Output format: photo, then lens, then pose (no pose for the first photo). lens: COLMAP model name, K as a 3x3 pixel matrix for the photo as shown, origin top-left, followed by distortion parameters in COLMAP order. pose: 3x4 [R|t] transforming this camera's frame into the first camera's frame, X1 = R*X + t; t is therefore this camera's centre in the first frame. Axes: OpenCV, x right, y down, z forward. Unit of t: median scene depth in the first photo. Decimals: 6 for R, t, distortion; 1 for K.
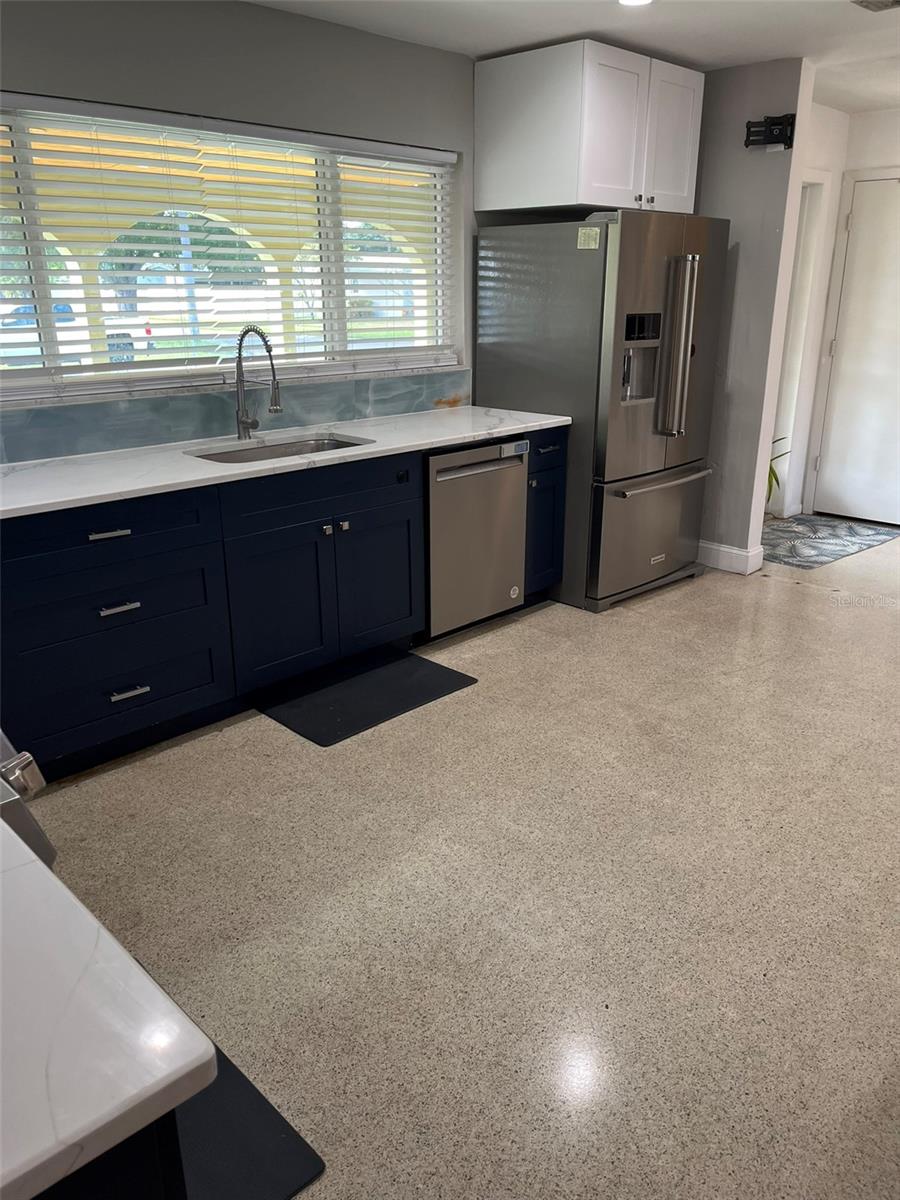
lens RADIAL K [[908.5, 0, 453.6], [0, 908.5, 603.8], [0, 0, 1]] dist [0.059745, -0.093707]
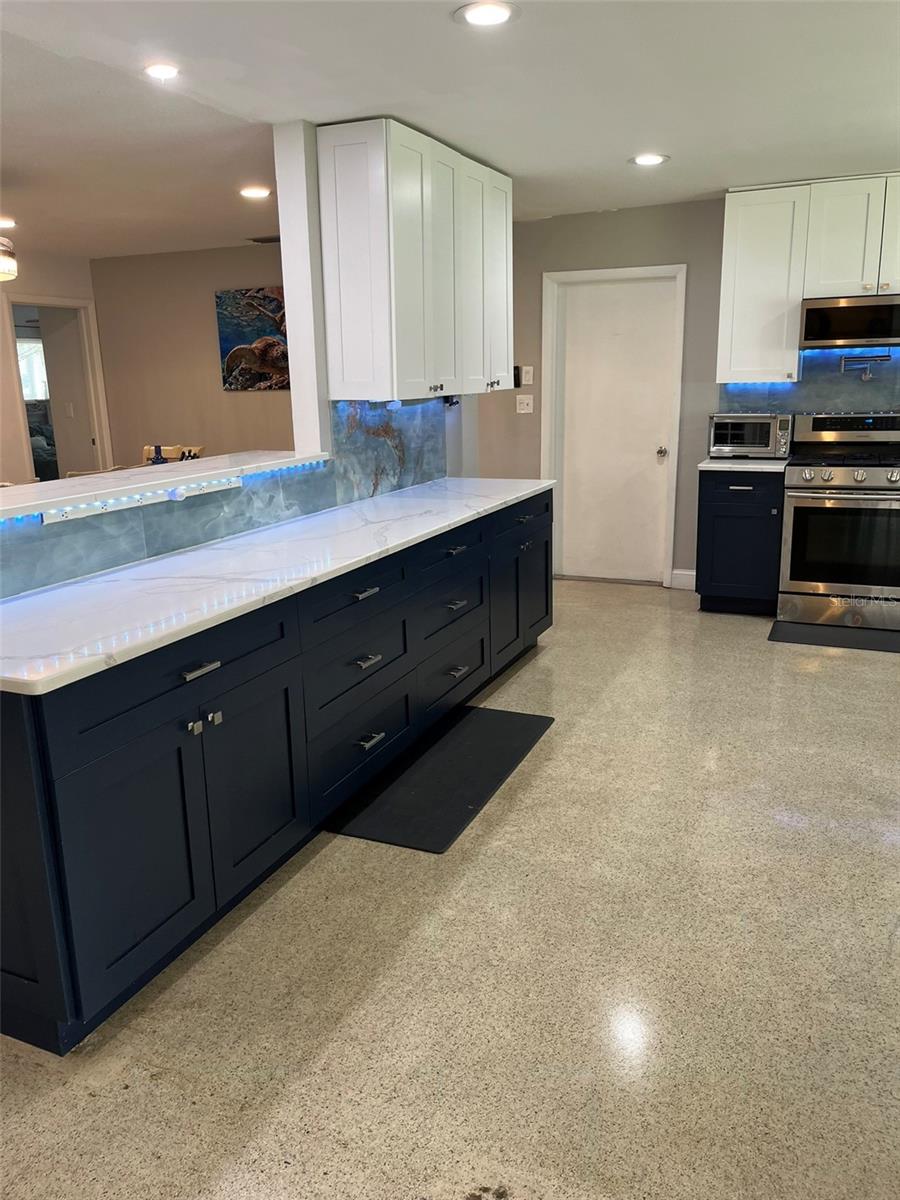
lens RADIAL K [[908.5, 0, 441.0], [0, 908.5, 594.8], [0, 0, 1]] dist [0.059745, -0.093707]
pose [[-0.936779, 0.109849, -0.332233, 0.854559], [-0.087230, 0.846167, 0.525731, -0.468046], [0.338876, 0.521474, -0.783089, 1.326285]]
